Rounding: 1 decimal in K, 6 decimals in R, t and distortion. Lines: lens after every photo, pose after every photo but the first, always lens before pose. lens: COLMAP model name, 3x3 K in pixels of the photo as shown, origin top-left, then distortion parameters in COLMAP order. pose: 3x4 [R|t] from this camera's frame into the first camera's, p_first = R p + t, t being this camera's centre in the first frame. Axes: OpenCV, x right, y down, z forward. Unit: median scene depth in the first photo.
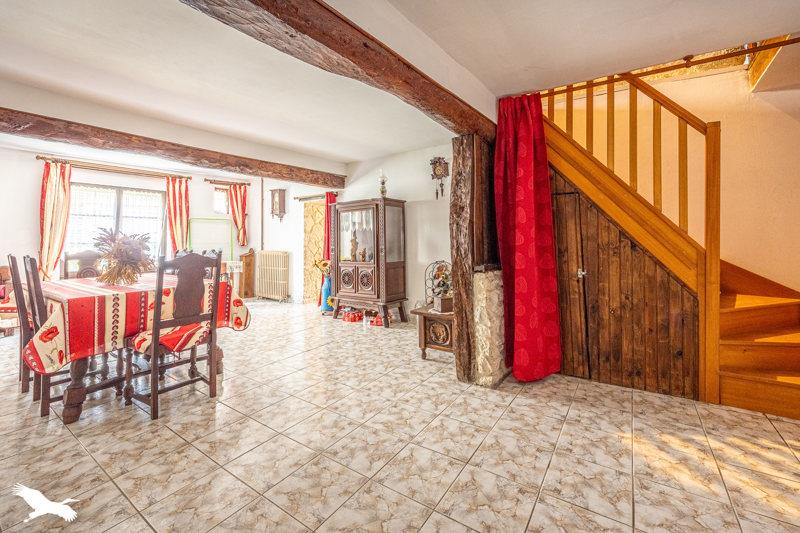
lens RADIAL K [[336.8, 0, 399.3], [0, 336.8, 241.7], [0, 0, 1]] dist [-0.001602, -0.000153]
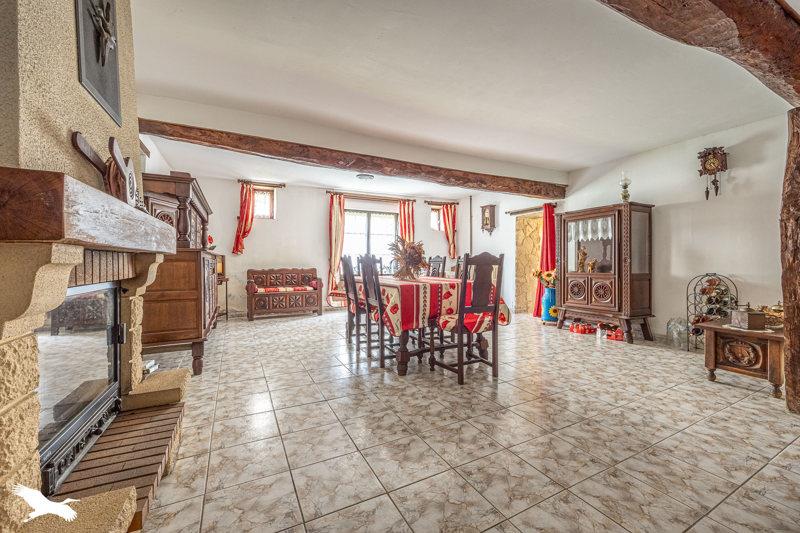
lens RADIAL K [[321.2, 0, 400.2], [0, 321.2, 282.4], [0, 0, 1]] dist [-0.003781, -0.000392]
pose [[0.883380, 0.042566, -0.466721, -0.176529], [-0.012868, 0.997694, 0.066636, 0.034296], [0.468481, -0.052859, 0.881891, -0.059379]]
